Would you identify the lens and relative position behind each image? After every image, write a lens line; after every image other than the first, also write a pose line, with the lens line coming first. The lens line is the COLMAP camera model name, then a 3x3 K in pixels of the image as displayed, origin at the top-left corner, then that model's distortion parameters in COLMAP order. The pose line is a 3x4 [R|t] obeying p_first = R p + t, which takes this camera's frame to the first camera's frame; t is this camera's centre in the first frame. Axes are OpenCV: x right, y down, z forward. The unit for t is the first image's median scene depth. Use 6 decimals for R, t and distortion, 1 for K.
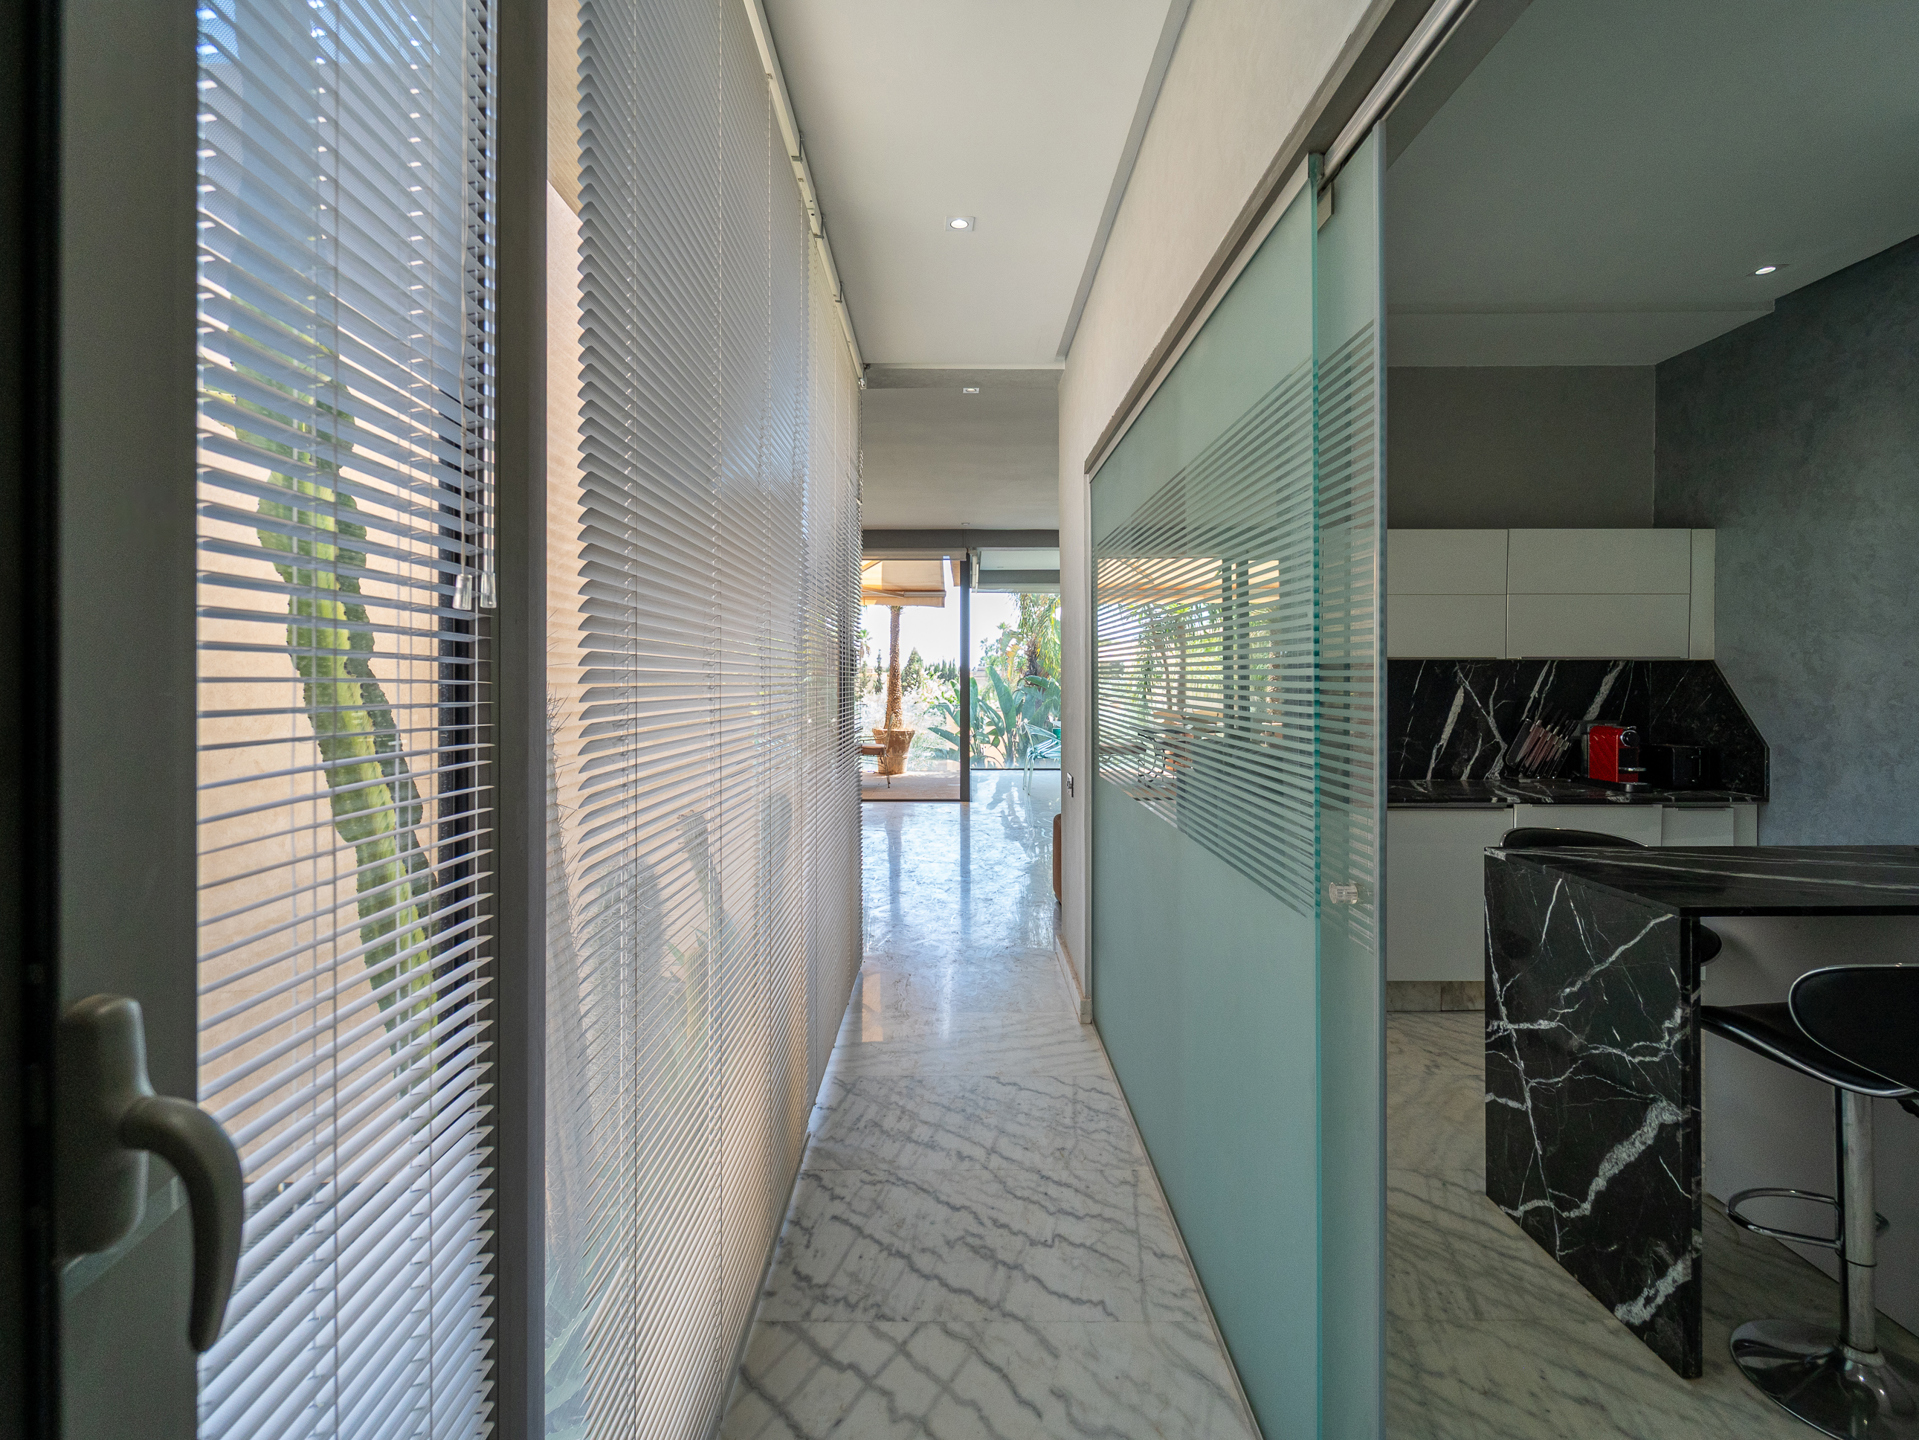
lens RADIAL K [[898.4, 0, 980.9], [0, 898.4, 679.1], [0, 0, 1]] dist [0.002025, -0.001620]
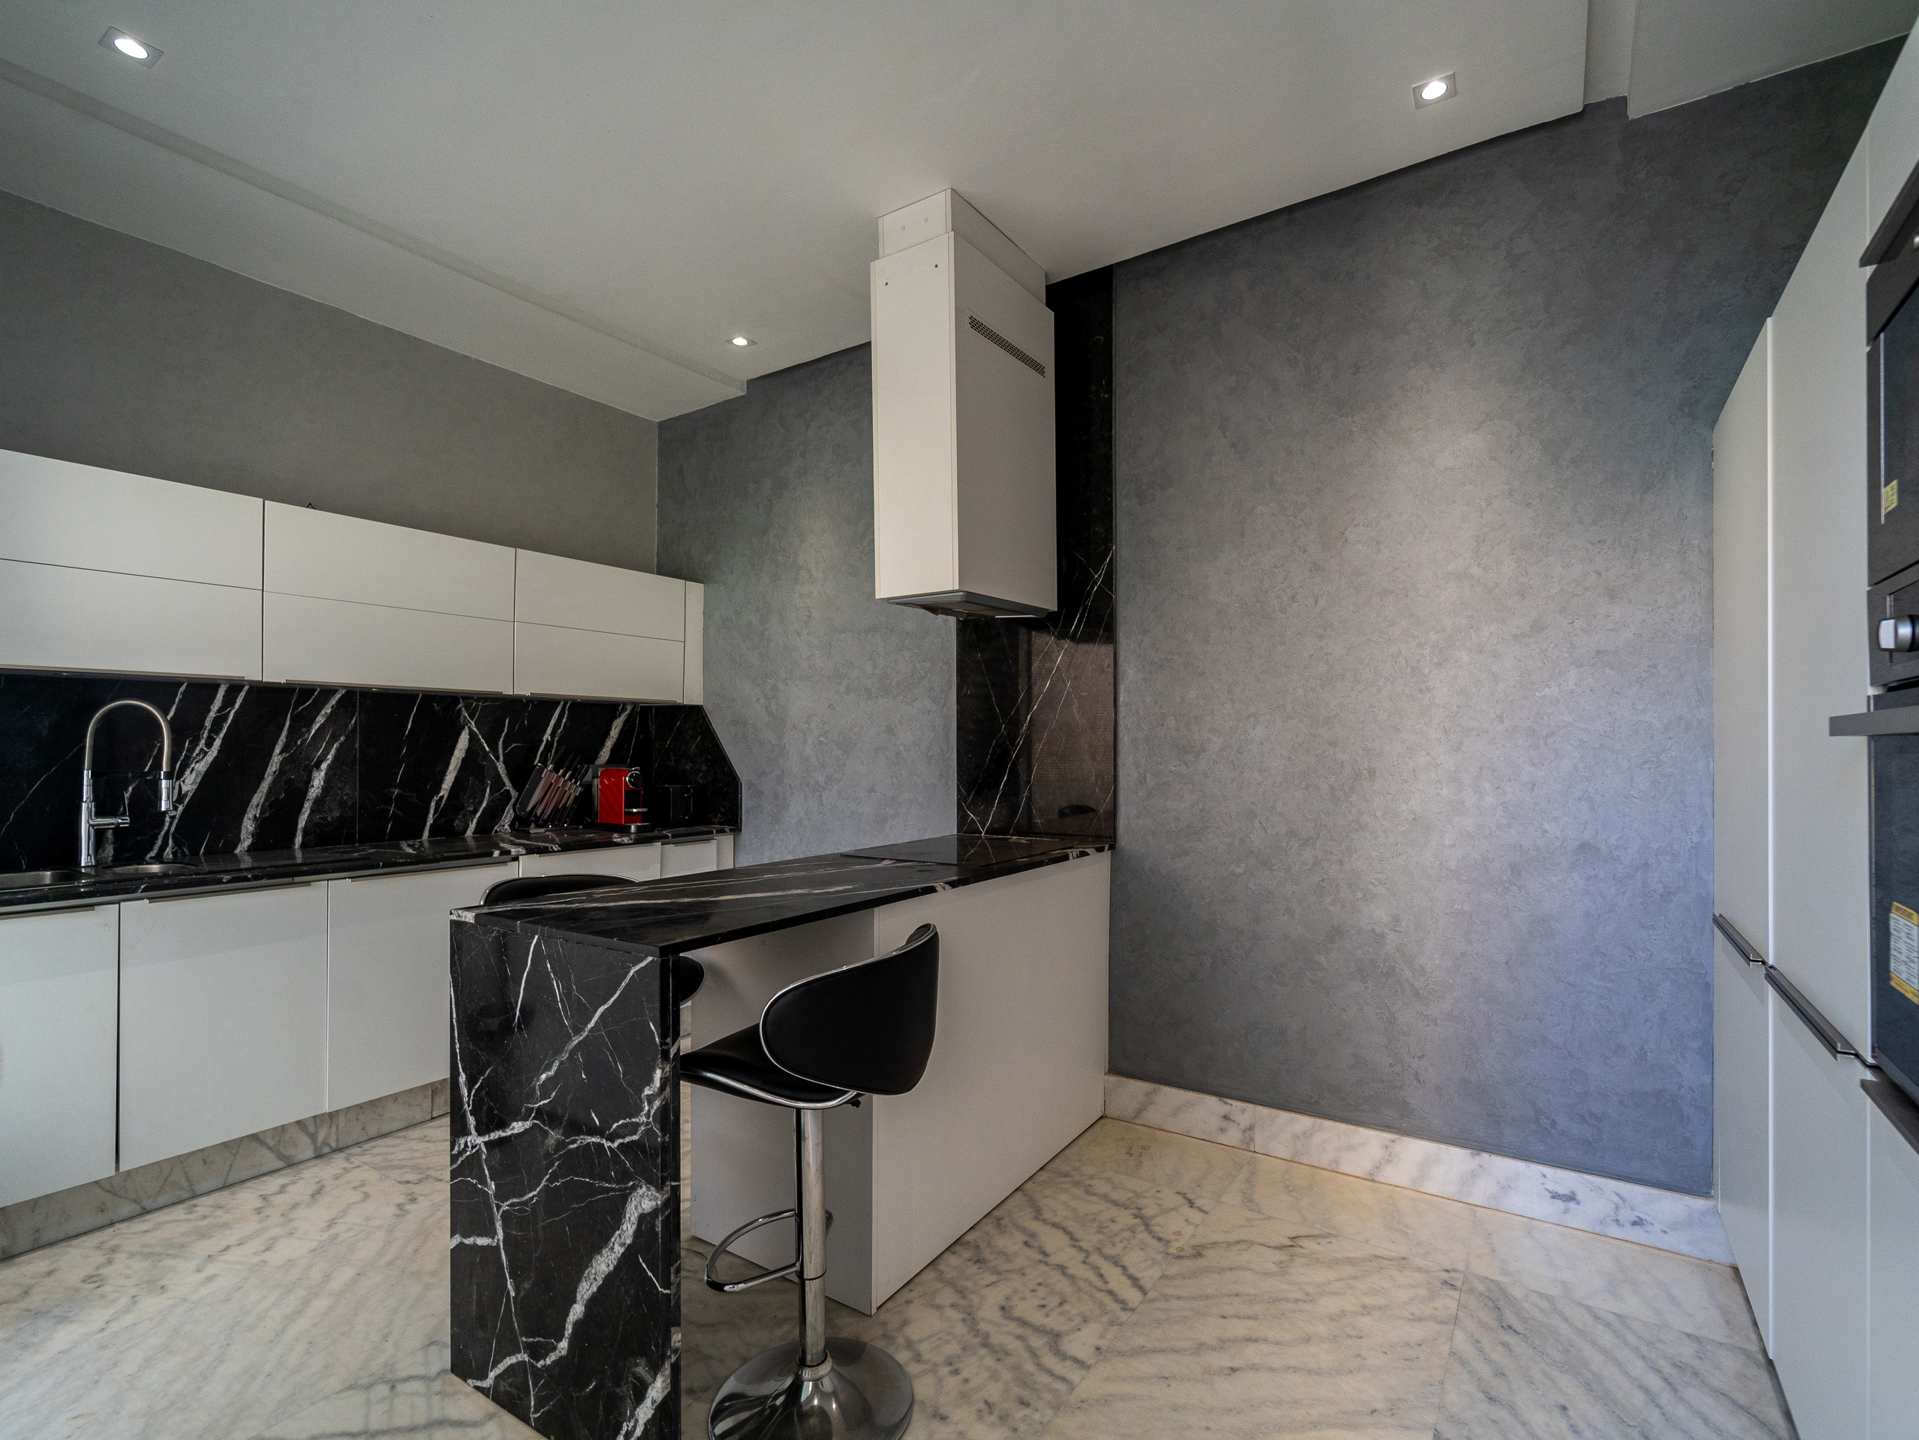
lens RADIAL K [[898.4, 0, 959.9], [0, 898.4, 733.3], [0, 0, 1]] dist [0.002025, -0.001620]
pose [[0.575024, 0.010445, 0.818070, 0.183774], [0.002240, 0.999895, -0.014341, 0.049810], [-0.818133, 0.010079, 0.574940, 0.210823]]
